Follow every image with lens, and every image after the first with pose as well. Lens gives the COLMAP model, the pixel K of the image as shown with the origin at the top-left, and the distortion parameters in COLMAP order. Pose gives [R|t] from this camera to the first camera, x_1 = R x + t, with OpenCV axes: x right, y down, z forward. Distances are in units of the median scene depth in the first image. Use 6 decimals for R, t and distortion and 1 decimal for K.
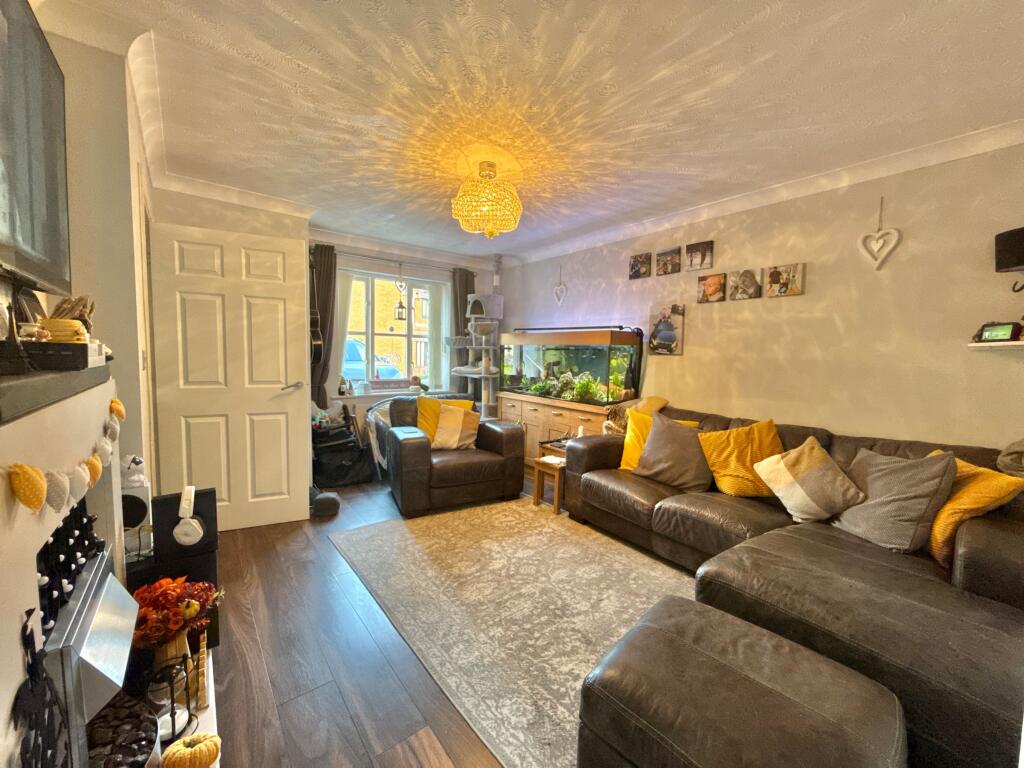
lens RADIAL K [[406.1, 0, 516.4], [0, 406.1, 383.3], [0, 0, 1]] dist [-0.000719, 0.000236]
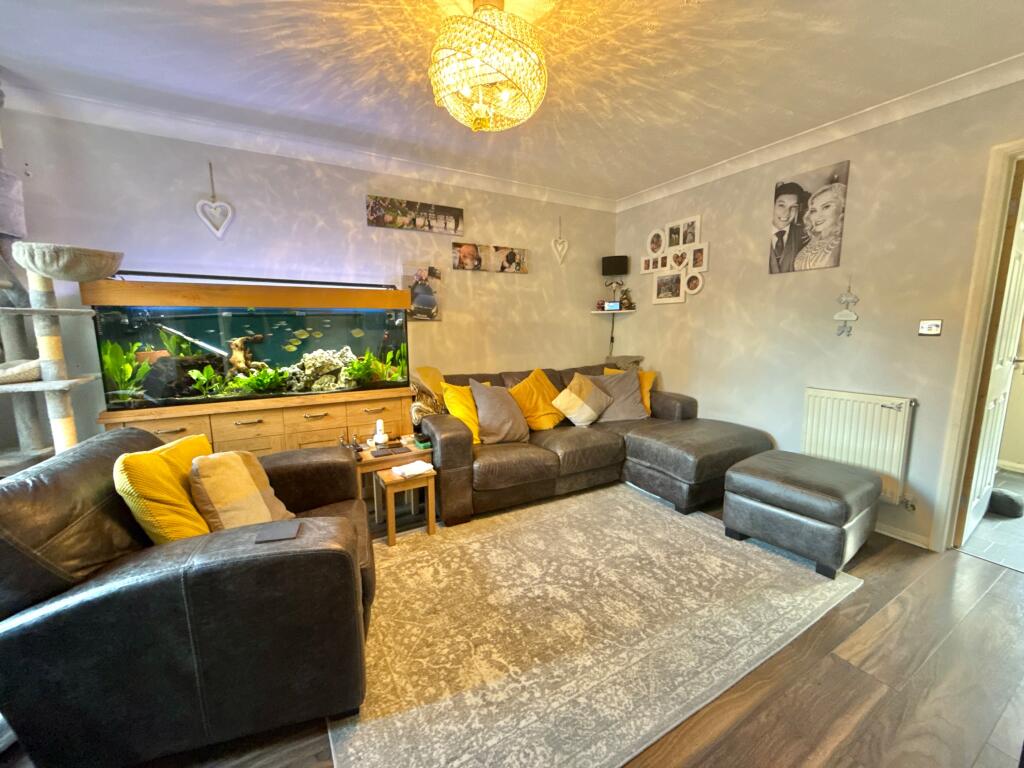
lens RADIAL K [[406.1, 0, 513.1], [0, 406.1, 382.4], [0, 0, 1]] dist [-0.000719, 0.000236]
pose [[0.158789, -0.164118, 0.973577, -0.601242], [0.084477, 0.984730, 0.152220, -0.063112], [-0.983692, 0.058074, 0.170229, 0.740777]]
